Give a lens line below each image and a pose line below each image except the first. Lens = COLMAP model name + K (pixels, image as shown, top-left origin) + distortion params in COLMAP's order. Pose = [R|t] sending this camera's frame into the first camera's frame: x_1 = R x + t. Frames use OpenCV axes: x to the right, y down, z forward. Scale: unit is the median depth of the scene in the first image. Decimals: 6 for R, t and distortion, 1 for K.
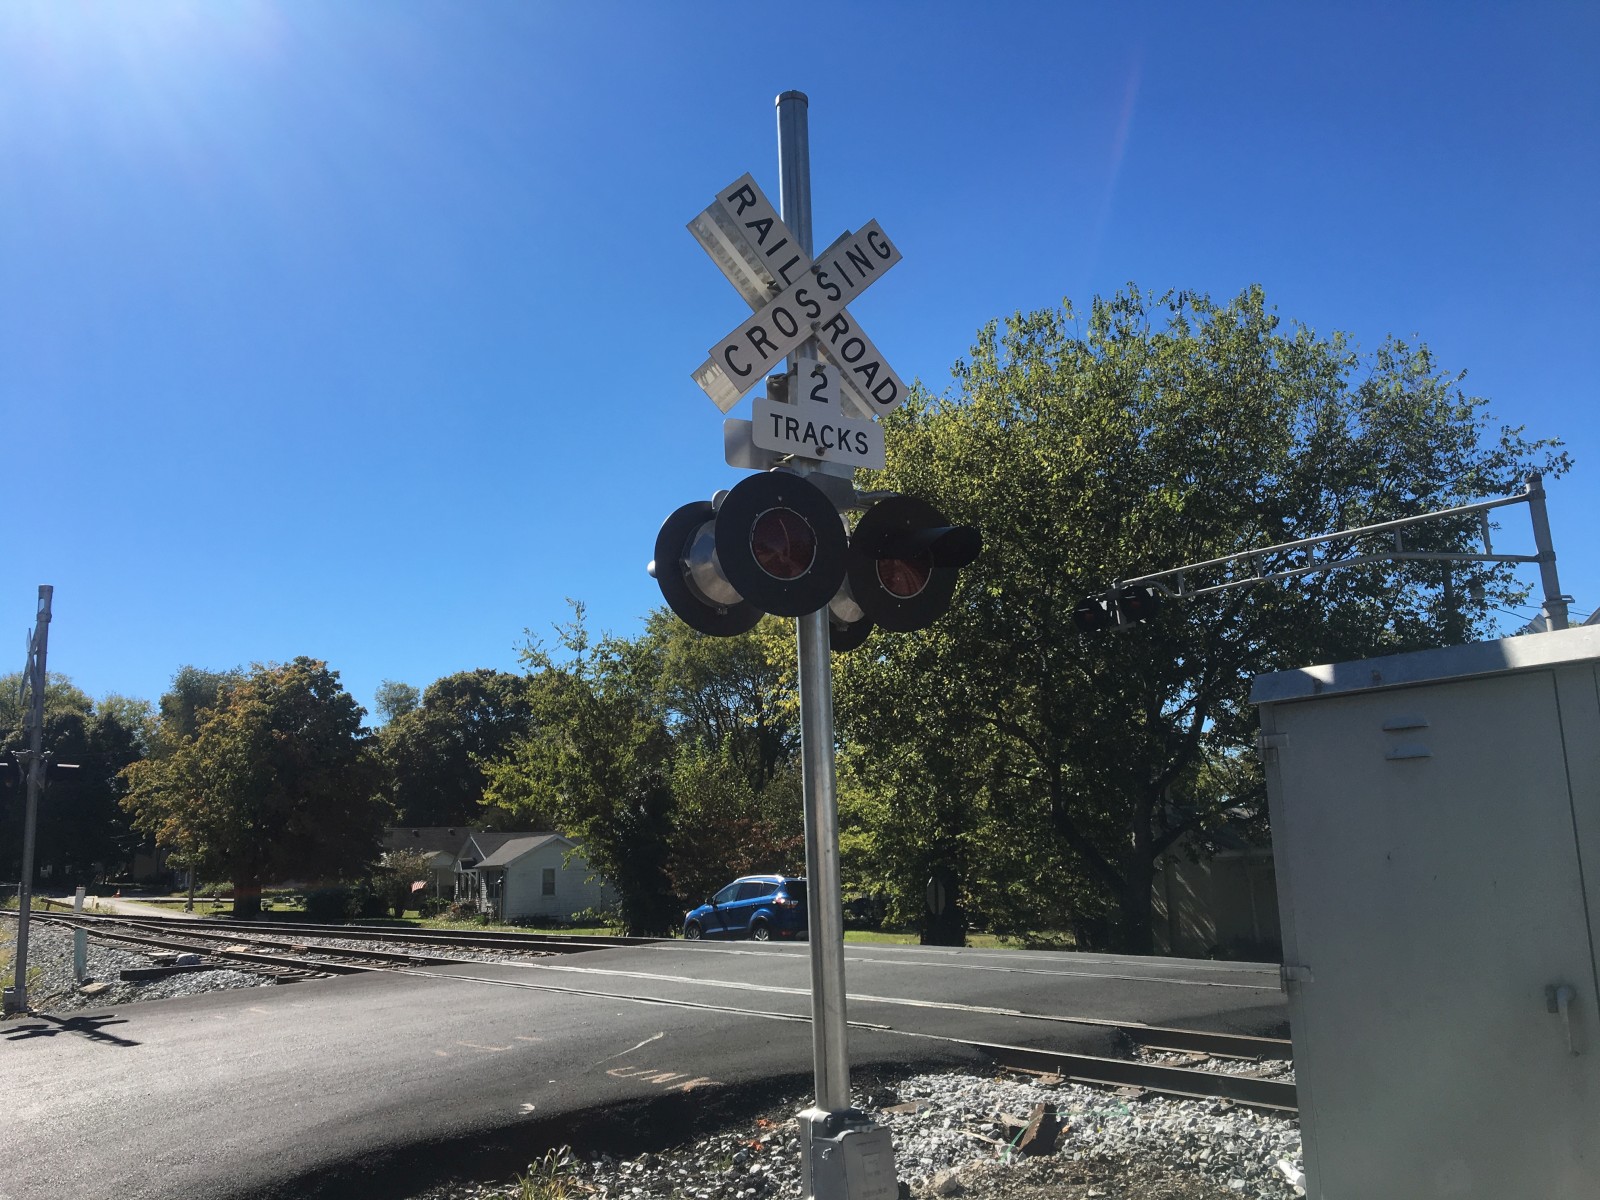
lens RADIAL K [[1346.5, 0, 797.1], [0, 1346.5, 602.2], [0, 0, 1]] dist [0.089960, -0.147518]
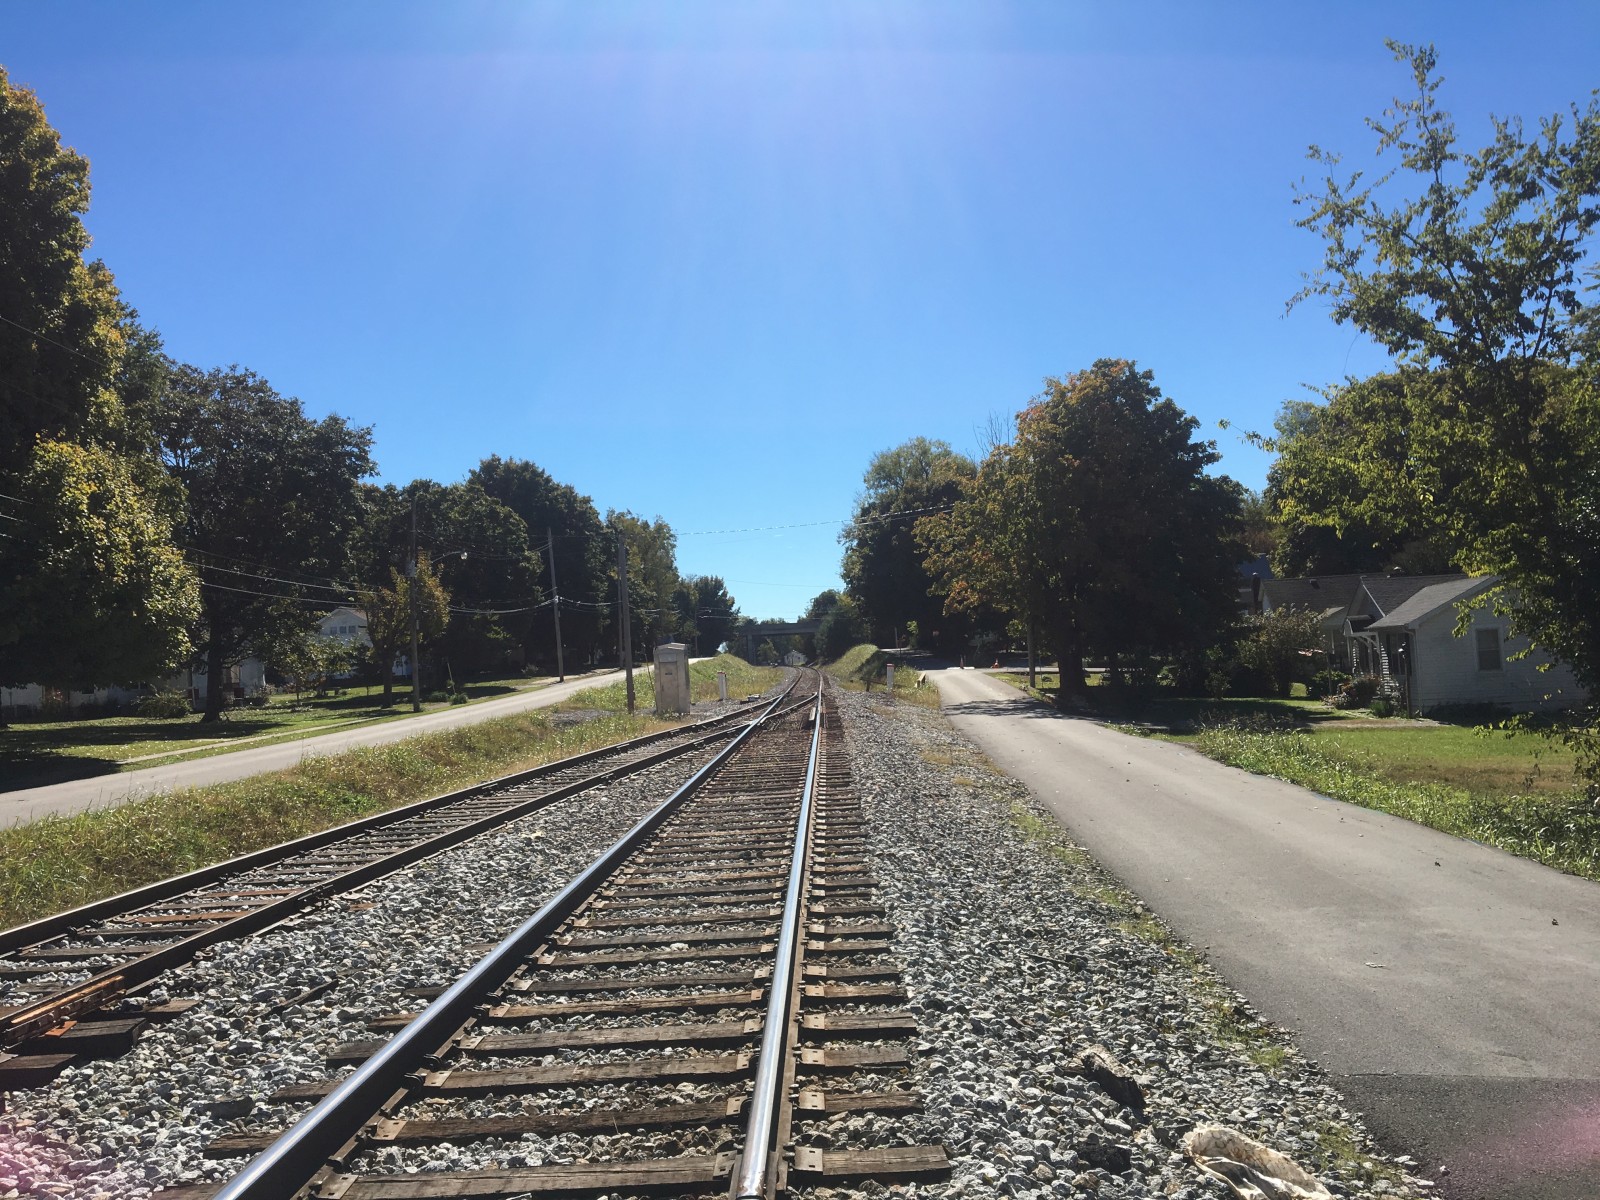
lens RADIAL K [[1346.5, 0, 796.9], [0, 1346.5, 603.0], [0, 0, 1]] dist [0.089960, -0.147518]
pose [[0.769987, -0.043280, -0.636590, -0.027374], [0.154918, 0.980524, 0.120718, 0.059354], [0.618967, -0.191570, 0.761696, 0.322661]]
